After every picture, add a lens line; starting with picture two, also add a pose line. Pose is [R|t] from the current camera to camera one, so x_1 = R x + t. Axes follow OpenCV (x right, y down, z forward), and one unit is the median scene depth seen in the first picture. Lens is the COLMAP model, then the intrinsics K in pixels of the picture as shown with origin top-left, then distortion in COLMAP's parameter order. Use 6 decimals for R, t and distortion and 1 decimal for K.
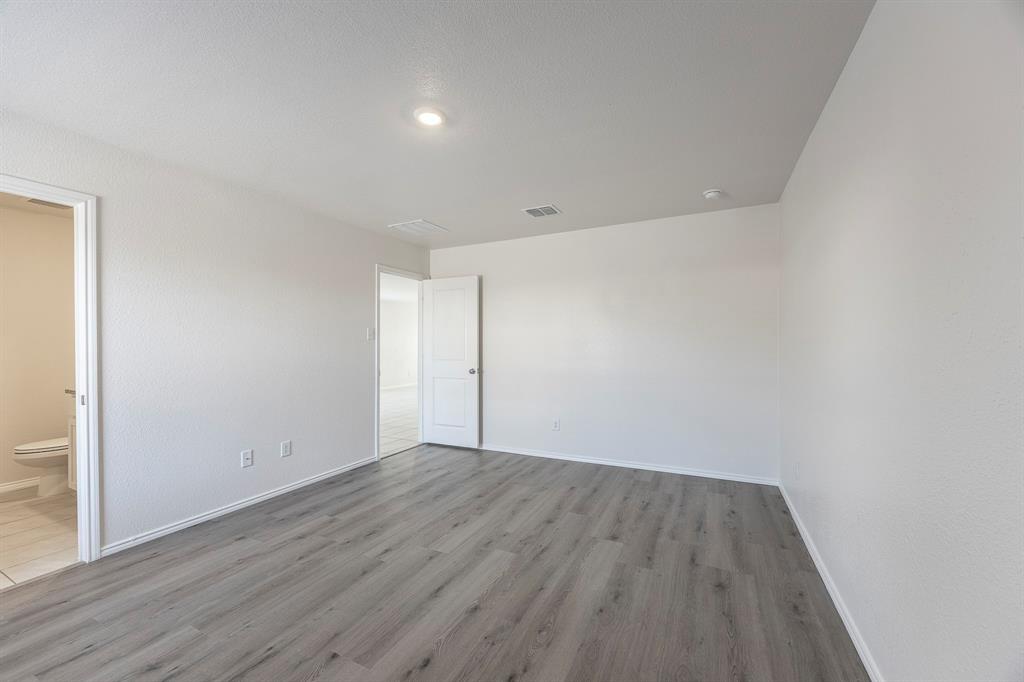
lens RADIAL K [[383.9, 0, 512.2], [0, 383.9, 344.3], [0, 0, 1]] dist [0.001860, 0.000269]
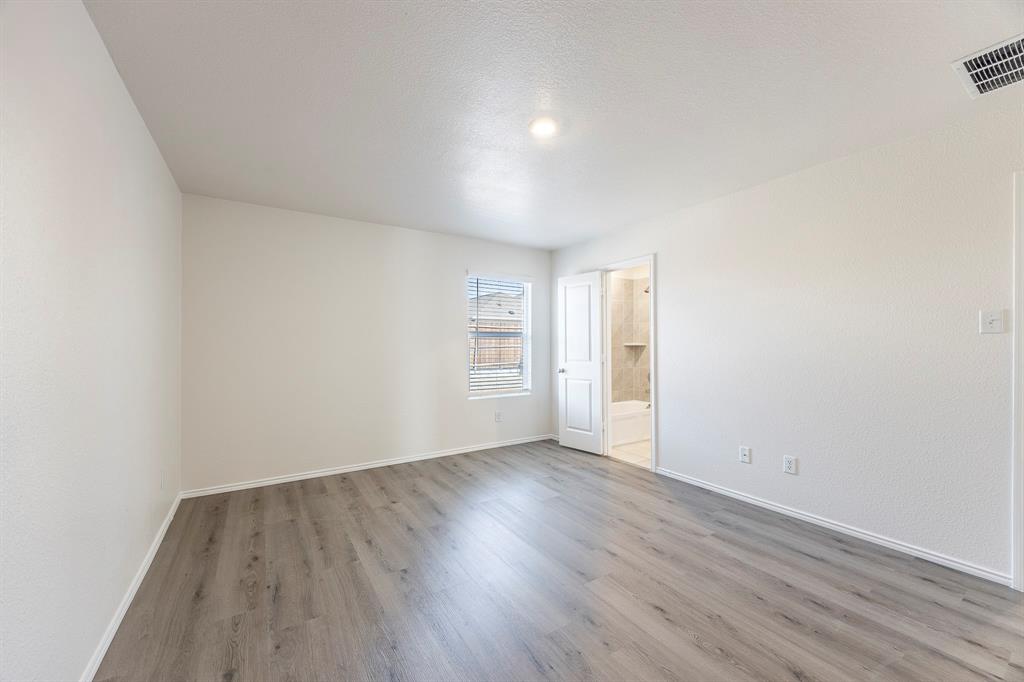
lens RADIAL K [[383.9, 0, 514.6], [0, 383.9, 341.5], [0, 0, 1]] dist [0.001860, 0.000269]
pose [[-0.485881, -0.000230, -0.874025, 0.545188], [0.004953, 0.999983, -0.003016, -0.003332], [0.874011, -0.005794, -0.485872, 1.051628]]
